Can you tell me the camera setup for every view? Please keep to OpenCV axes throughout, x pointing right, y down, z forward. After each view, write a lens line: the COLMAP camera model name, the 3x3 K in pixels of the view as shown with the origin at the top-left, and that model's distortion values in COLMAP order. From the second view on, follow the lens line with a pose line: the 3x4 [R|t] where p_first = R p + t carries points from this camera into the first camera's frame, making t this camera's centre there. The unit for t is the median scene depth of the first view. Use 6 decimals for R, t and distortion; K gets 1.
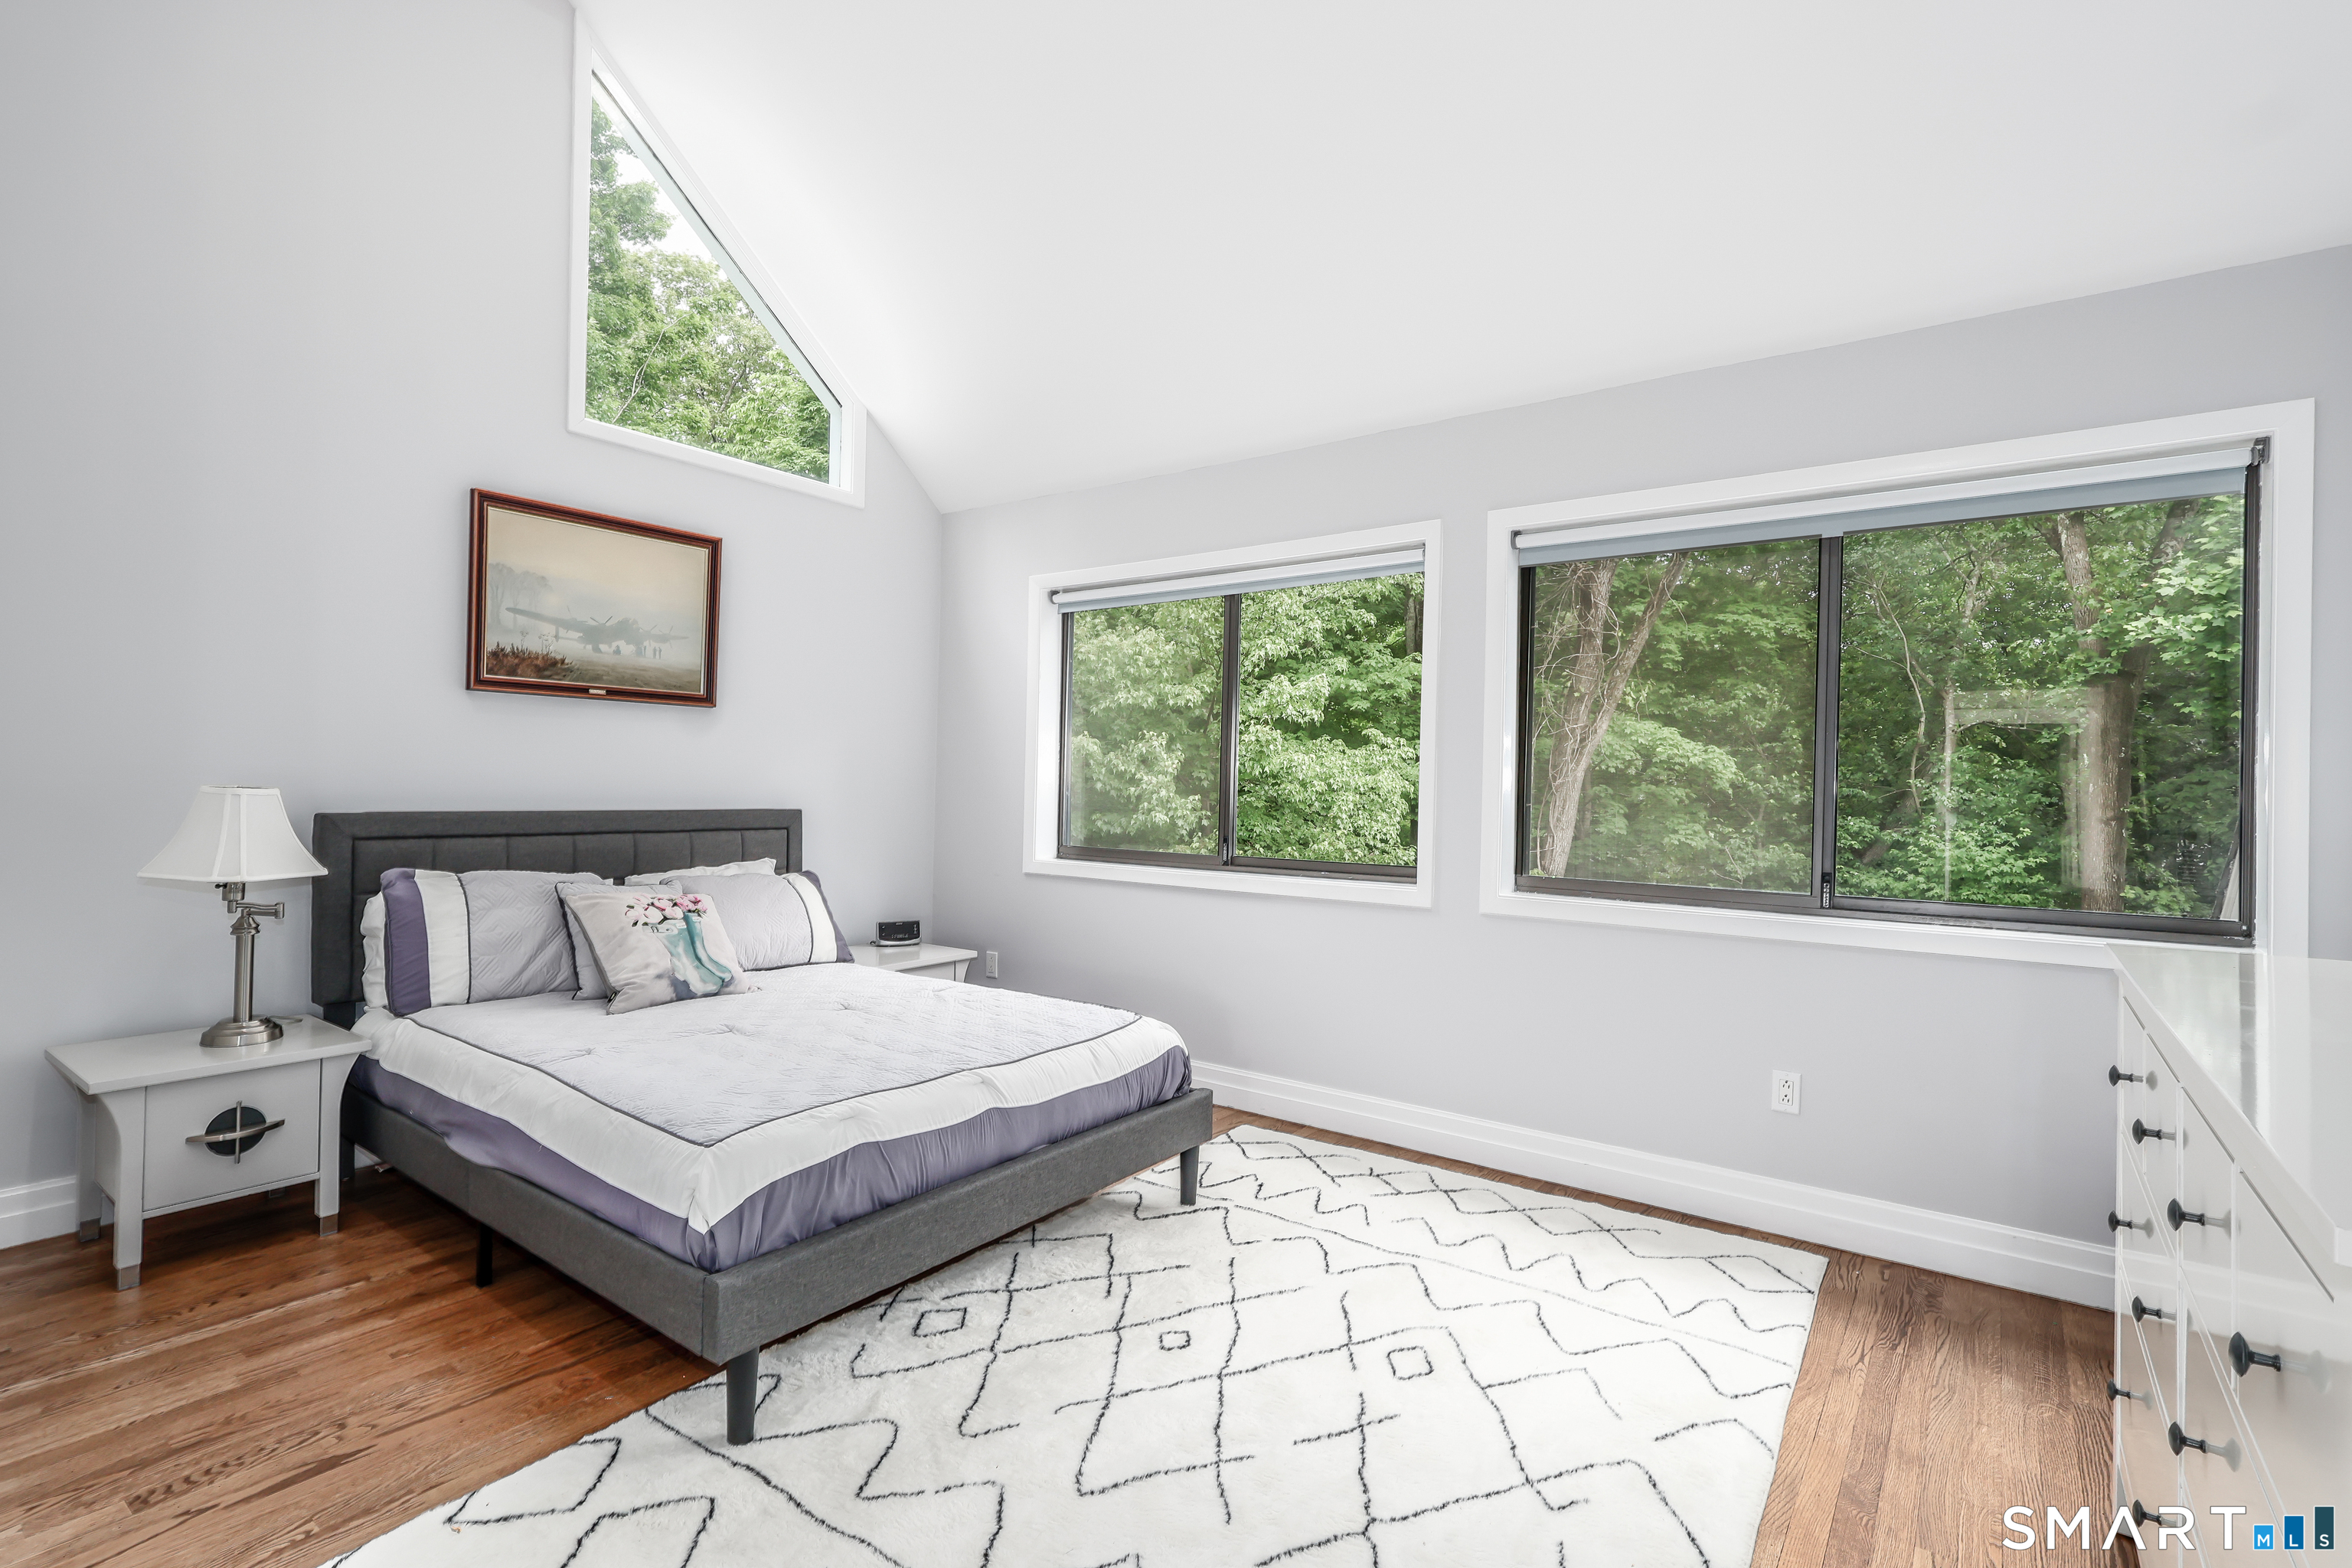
lens RADIAL K [[1064.8, 0, 1154.1], [0, 1064.8, 780.0], [0, 0, 1]] dist [-0.002772, 0.001173]
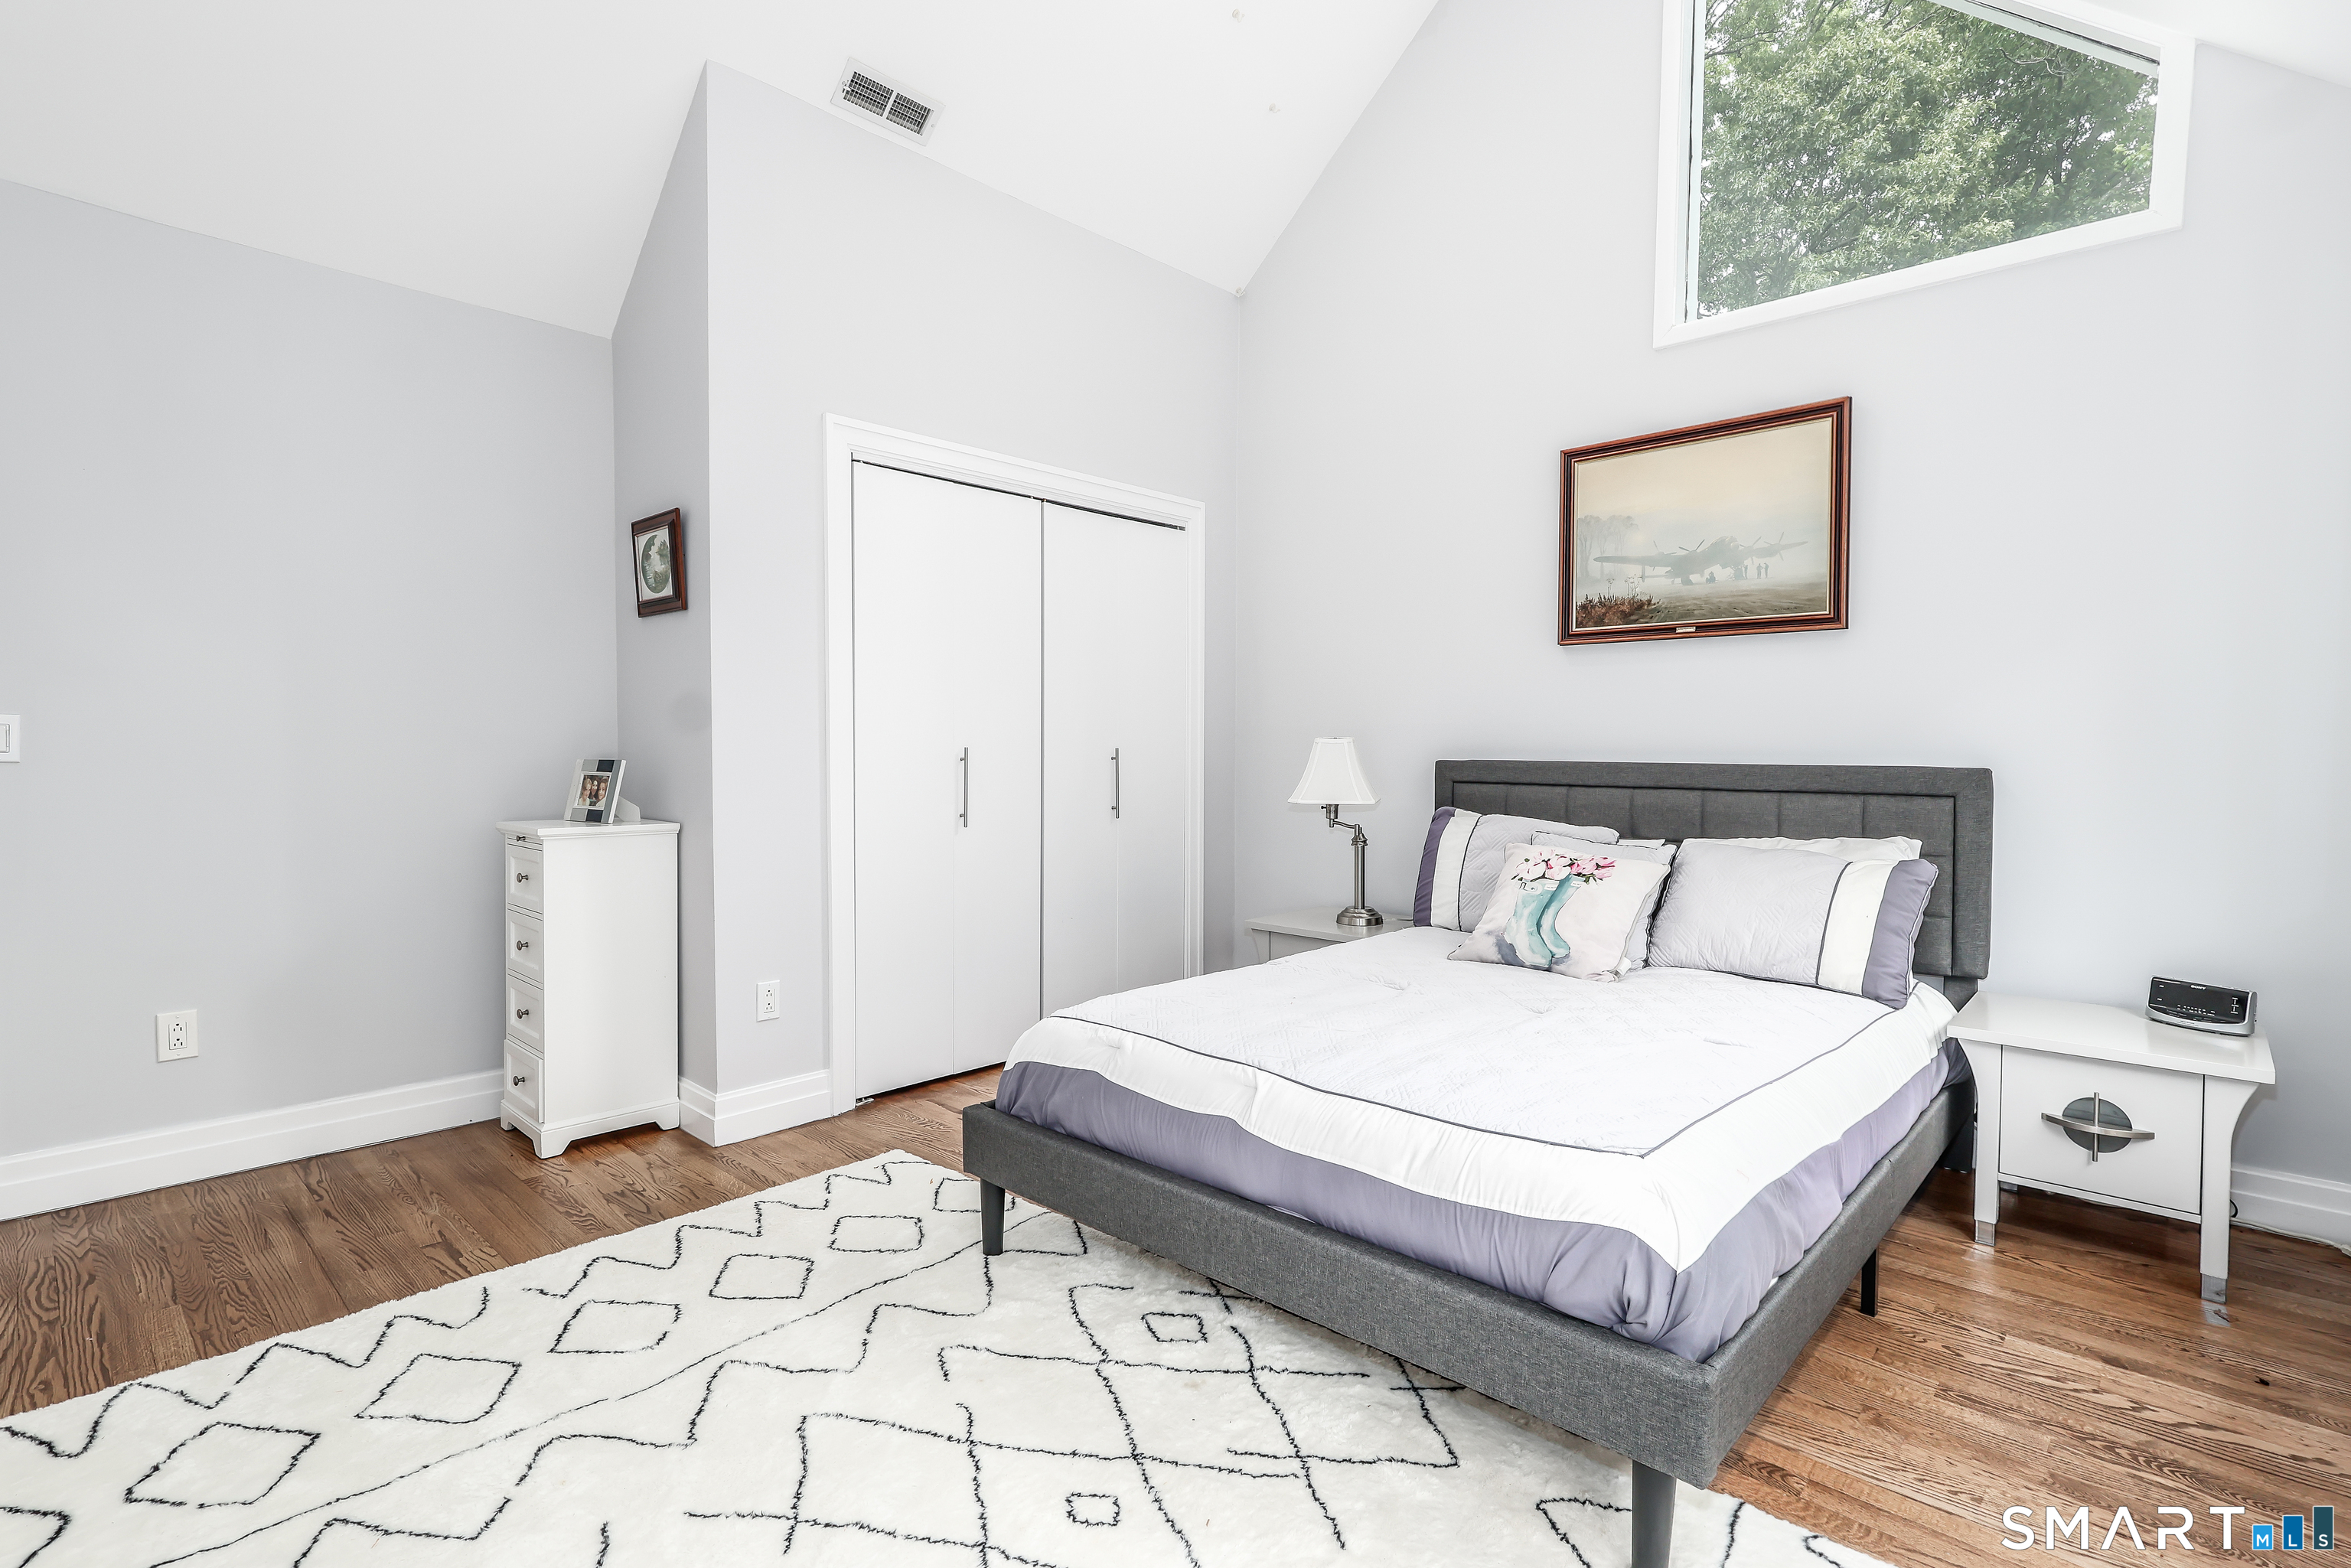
lens RADIAL K [[1064.4, 0, 1153.7], [0, 1064.4, 780.0], [0, 0, 1]] dist [-0.002772, 0.001173]
pose [[-0.084603, 0.012896, -0.996331, 0.414244], [-0.003704, 0.999905, 0.013257, 0.033302], [0.996408, 0.004812, -0.084548, 0.665527]]
